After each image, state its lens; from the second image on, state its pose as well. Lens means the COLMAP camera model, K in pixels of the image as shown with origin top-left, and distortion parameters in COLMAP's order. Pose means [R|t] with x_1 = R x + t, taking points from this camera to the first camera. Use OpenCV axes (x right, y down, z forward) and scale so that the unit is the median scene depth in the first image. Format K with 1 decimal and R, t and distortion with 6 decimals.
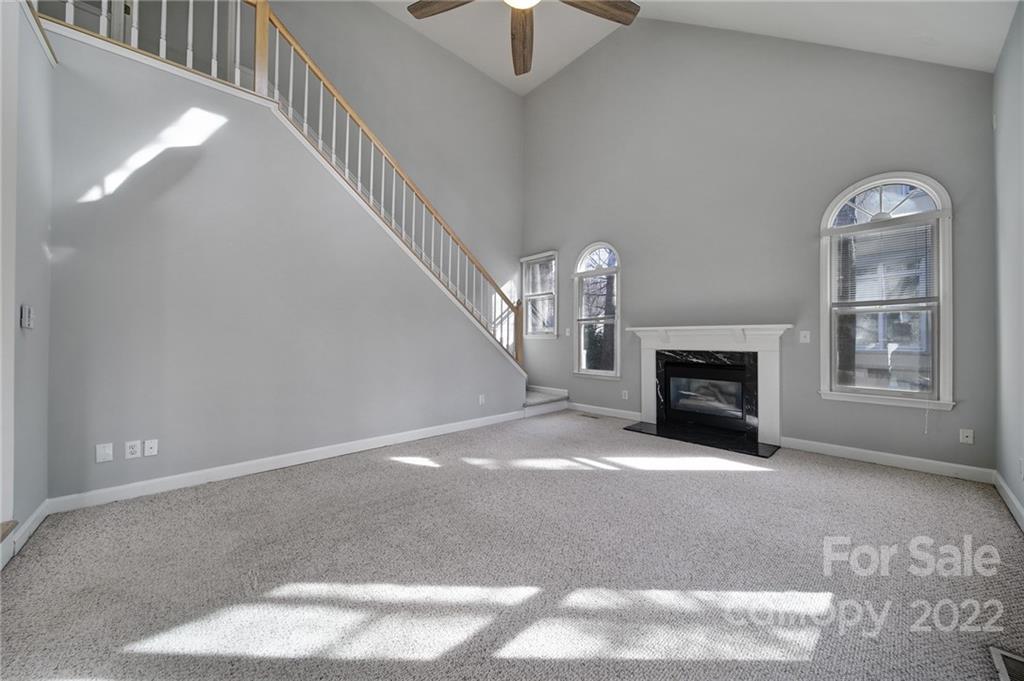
lens RADIAL K [[356.8, 0, 517.9], [0, 356.8, 335.5], [0, 0, 1]] dist [-0.009333, -0.000058]
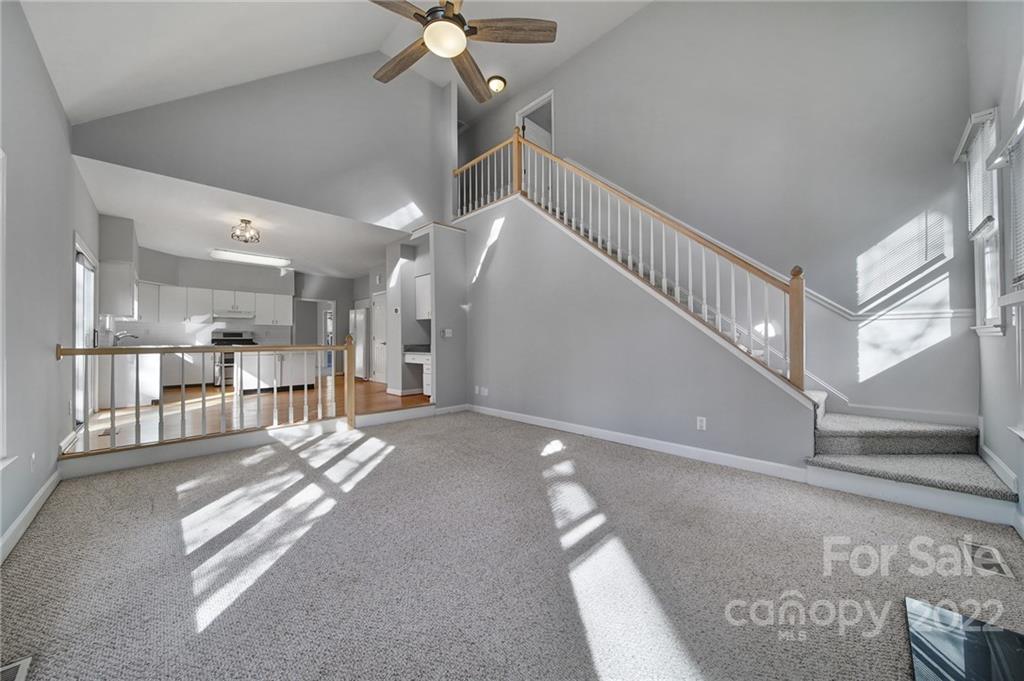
lens RADIAL K [[356.8, 0, 517.7], [0, 356.8, 342.4], [0, 0, 1]] dist [-0.009333, -0.000058]
pose [[0.054242, 0.009100, -0.998486, 1.042343], [0.013950, 0.999854, 0.009870, 0.000269], [0.998430, -0.014464, 0.054107, 1.013698]]
